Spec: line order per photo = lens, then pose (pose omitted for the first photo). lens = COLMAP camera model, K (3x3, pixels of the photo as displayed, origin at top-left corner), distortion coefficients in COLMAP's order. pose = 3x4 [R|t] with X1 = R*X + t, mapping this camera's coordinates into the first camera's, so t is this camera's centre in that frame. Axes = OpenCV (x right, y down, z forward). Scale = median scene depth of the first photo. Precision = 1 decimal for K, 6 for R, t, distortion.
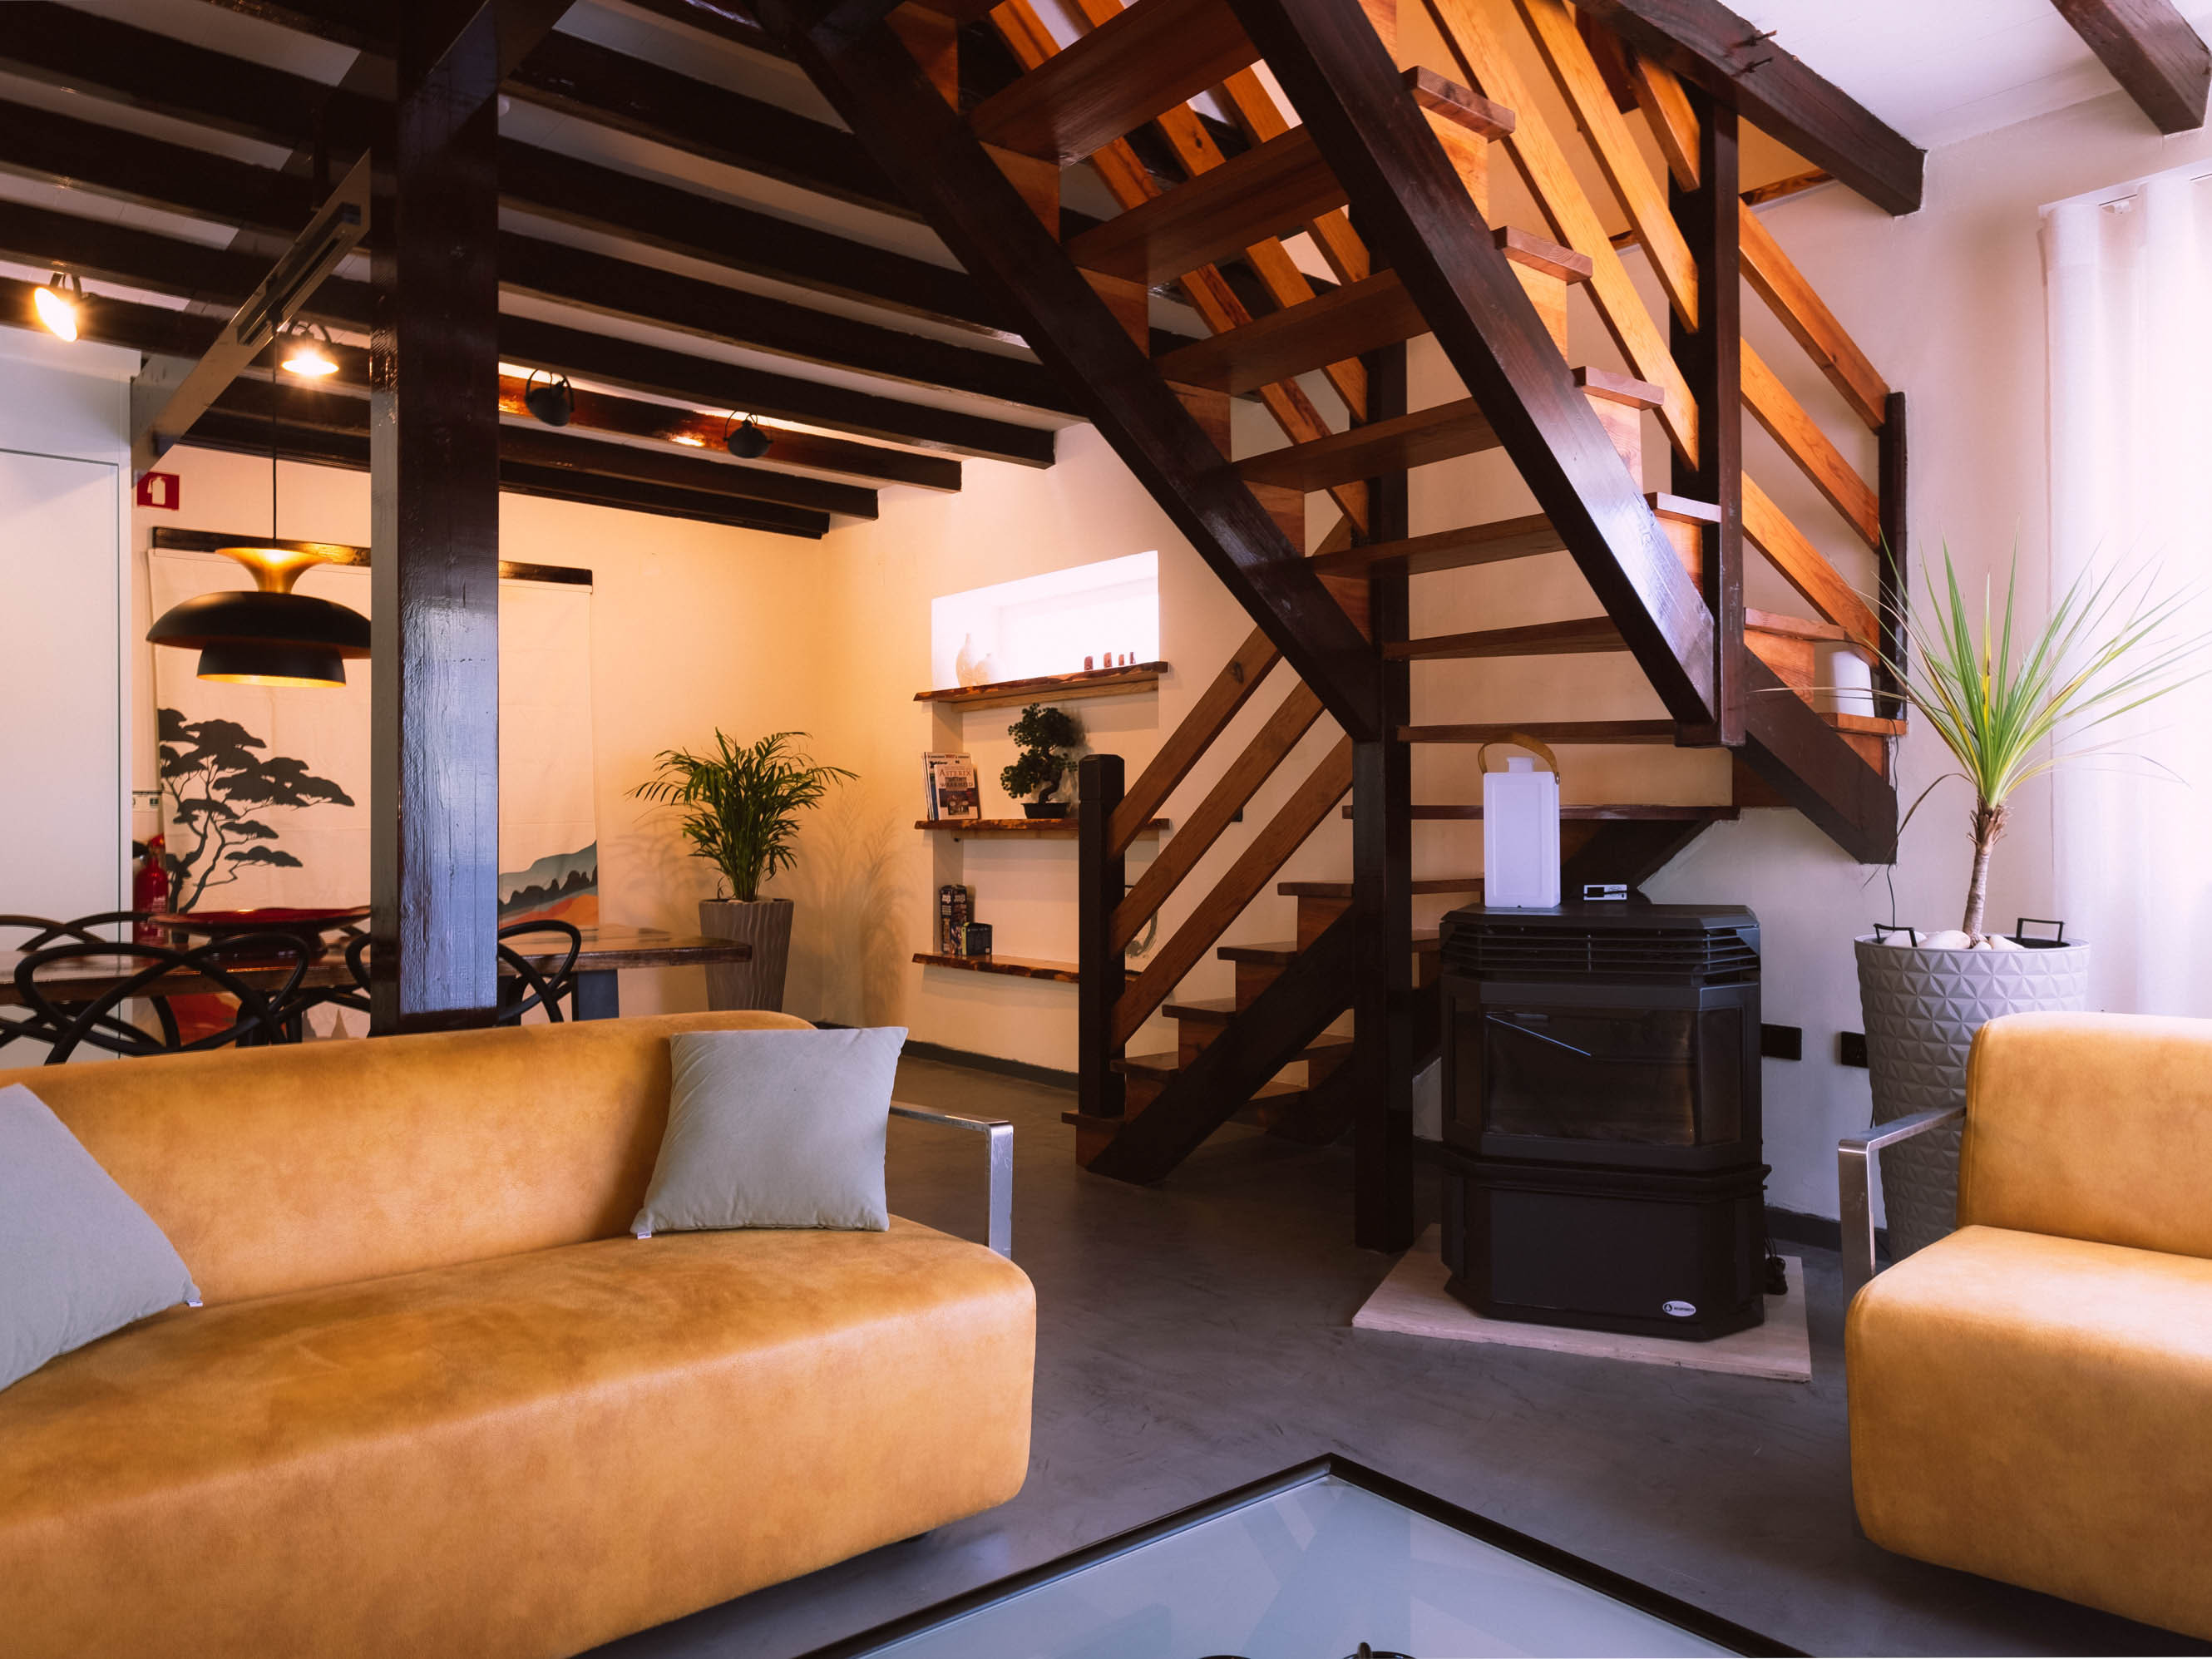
lens RADIAL K [[1520.0, 0, 1107.9], [0, 1520.0, 843.6], [0, 0, 1]] dist [0.001960, -0.000068]
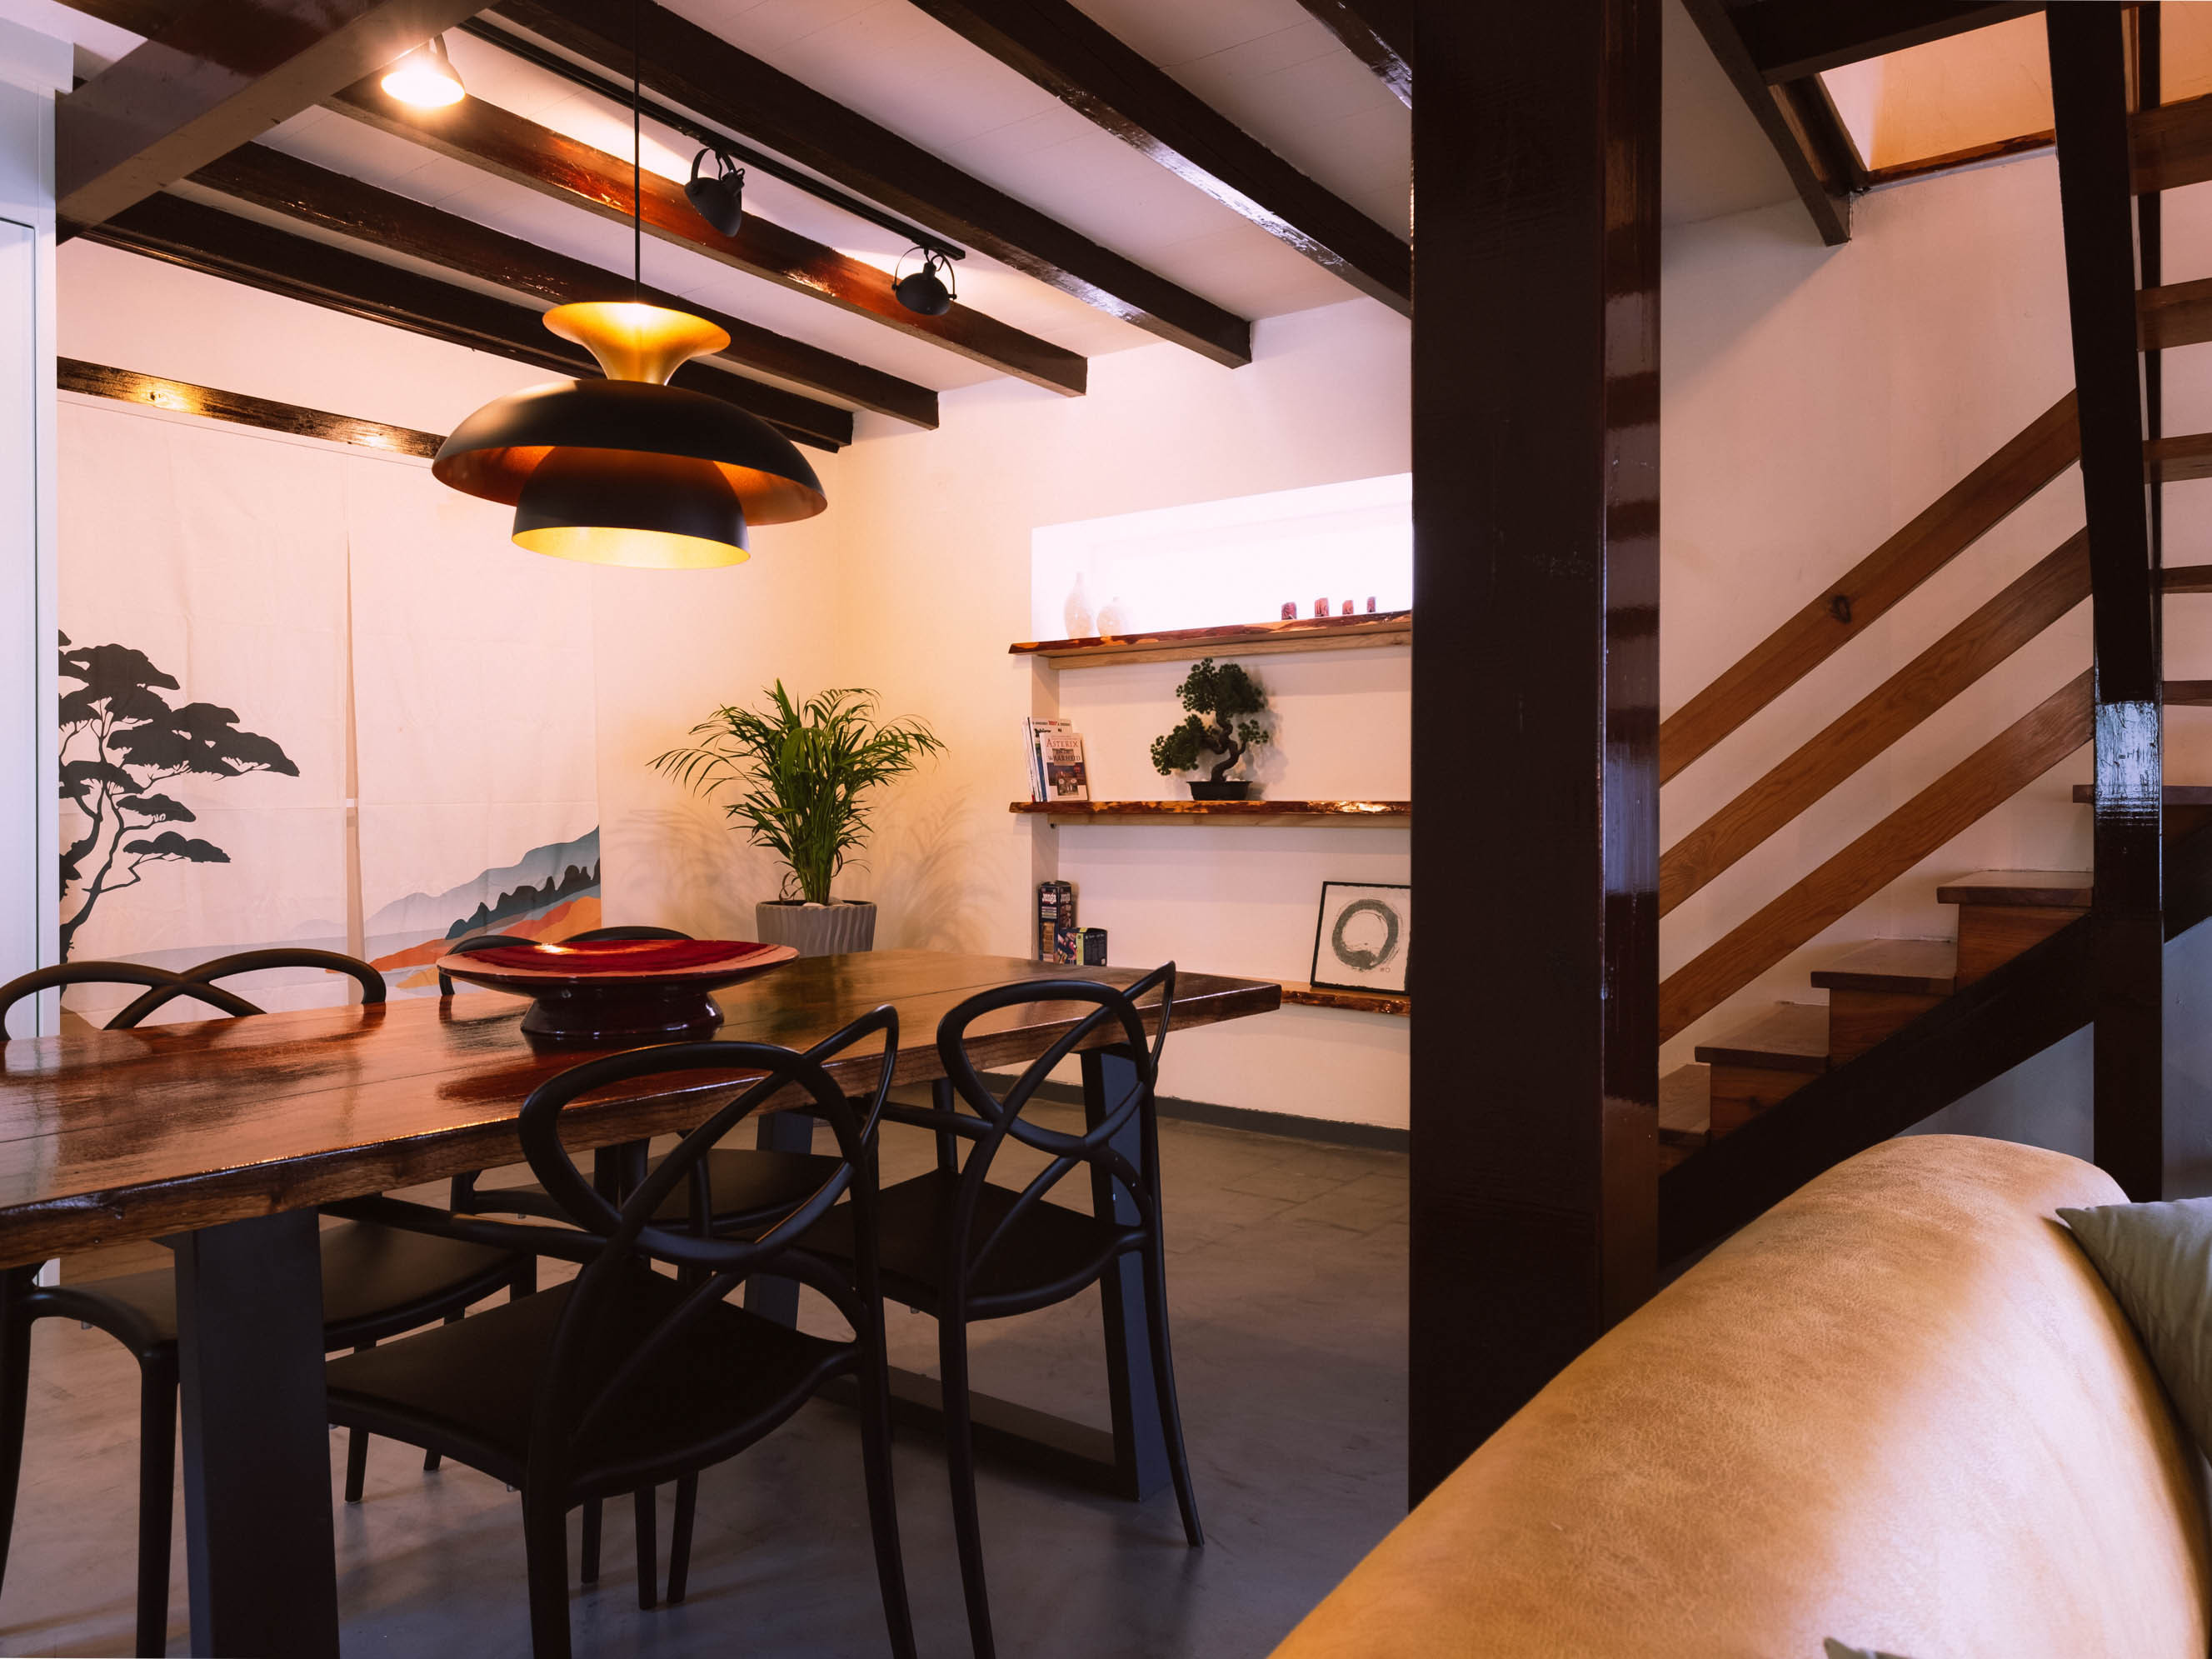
lens RADIAL K [[1511.5, 0, 1106.0], [0, 1511.5, 829.5], [0, 0, 1]] dist [0.002855, 0.000621]
pose [[0.973305, 0.002904, 0.229496, -0.285385], [-0.003122, 0.999995, 0.000586, -0.001158], [-0.229493, -0.001287, 0.973309, 0.225053]]
